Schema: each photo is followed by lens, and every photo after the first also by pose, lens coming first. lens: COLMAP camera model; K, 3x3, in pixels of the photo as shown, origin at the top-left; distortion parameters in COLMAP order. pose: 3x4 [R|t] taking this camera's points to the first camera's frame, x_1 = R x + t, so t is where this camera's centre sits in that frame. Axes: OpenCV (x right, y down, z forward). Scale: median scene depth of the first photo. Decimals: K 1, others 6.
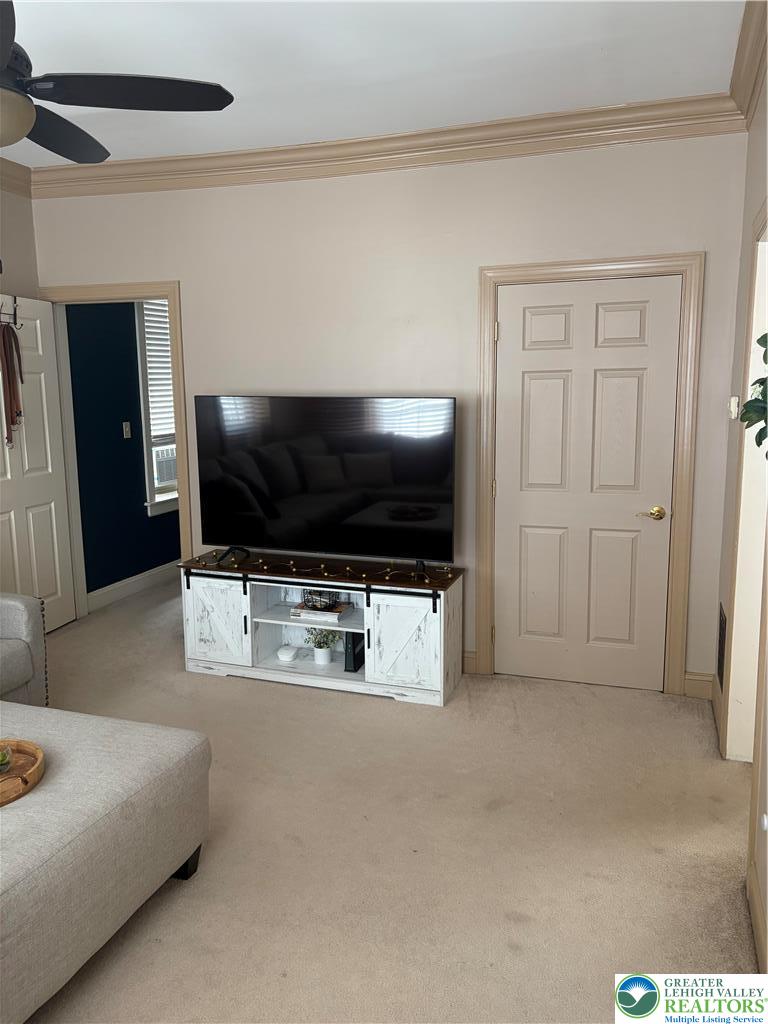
lens RADIAL K [[771.3, 0, 382.7], [0, 771.3, 514.3], [0, 0, 1]] dist [0.062885, -0.065362]
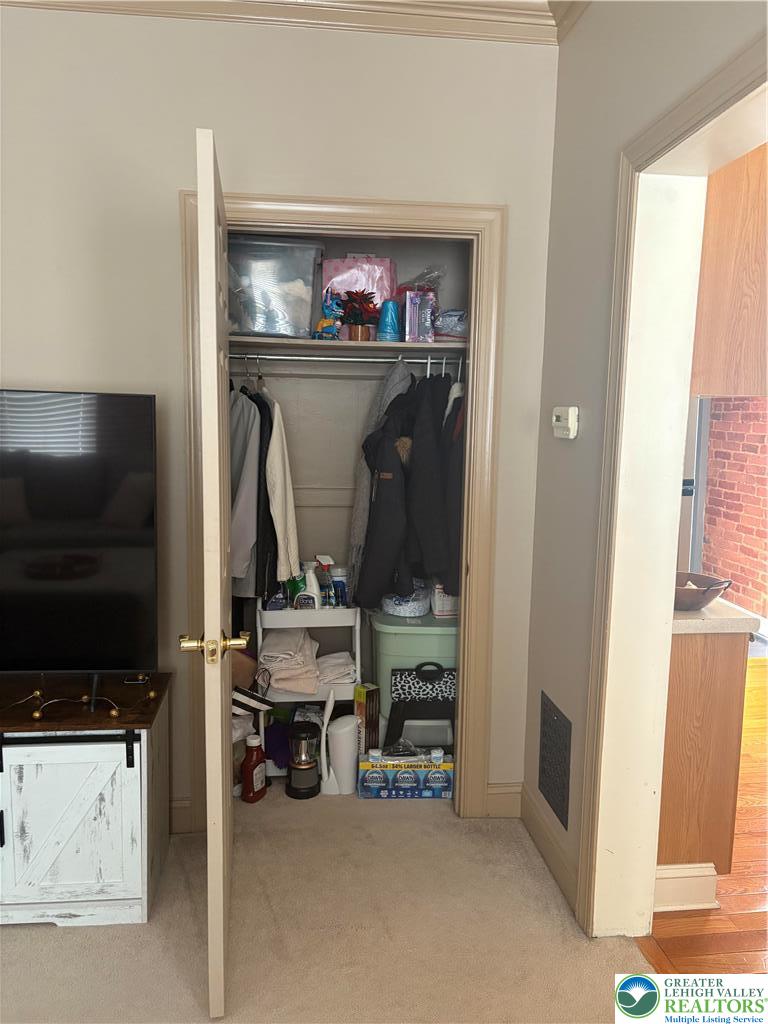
lens RADIAL K [[771.3, 0, 382.7], [0, 771.3, 514.3], [0, 0, 1]] dist [0.062885, -0.065362]
pose [[0.899238, -0.028816, 0.436510, -0.010136], [0.037632, 0.999225, -0.011560, -0.042117], [-0.435839, 0.026822, 0.899625, 0.355111]]
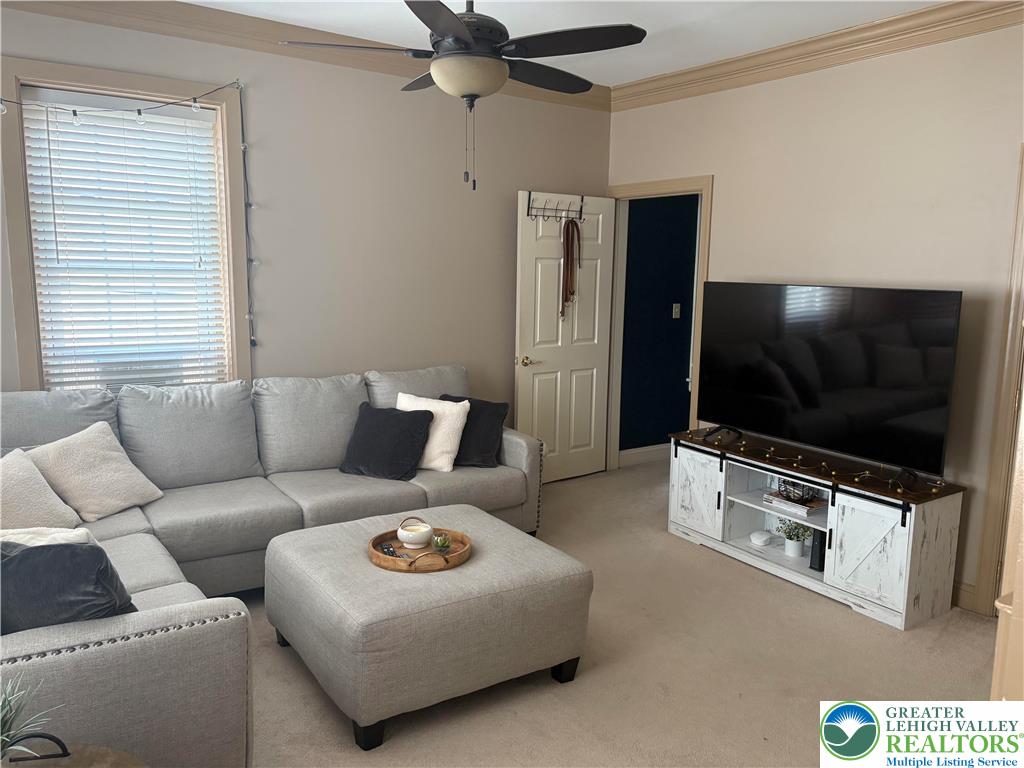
lens RADIAL K [[763.1, 0, 509.2], [0, 763.1, 388.9], [0, 0, 1]] dist [0.066723, -0.108518]
pose [[0.798207, 0.115535, -0.591200, 0.194860], [-0.120230, 0.992244, 0.031582, -0.006023], [0.590263, 0.045871, 0.805906, -0.014904]]
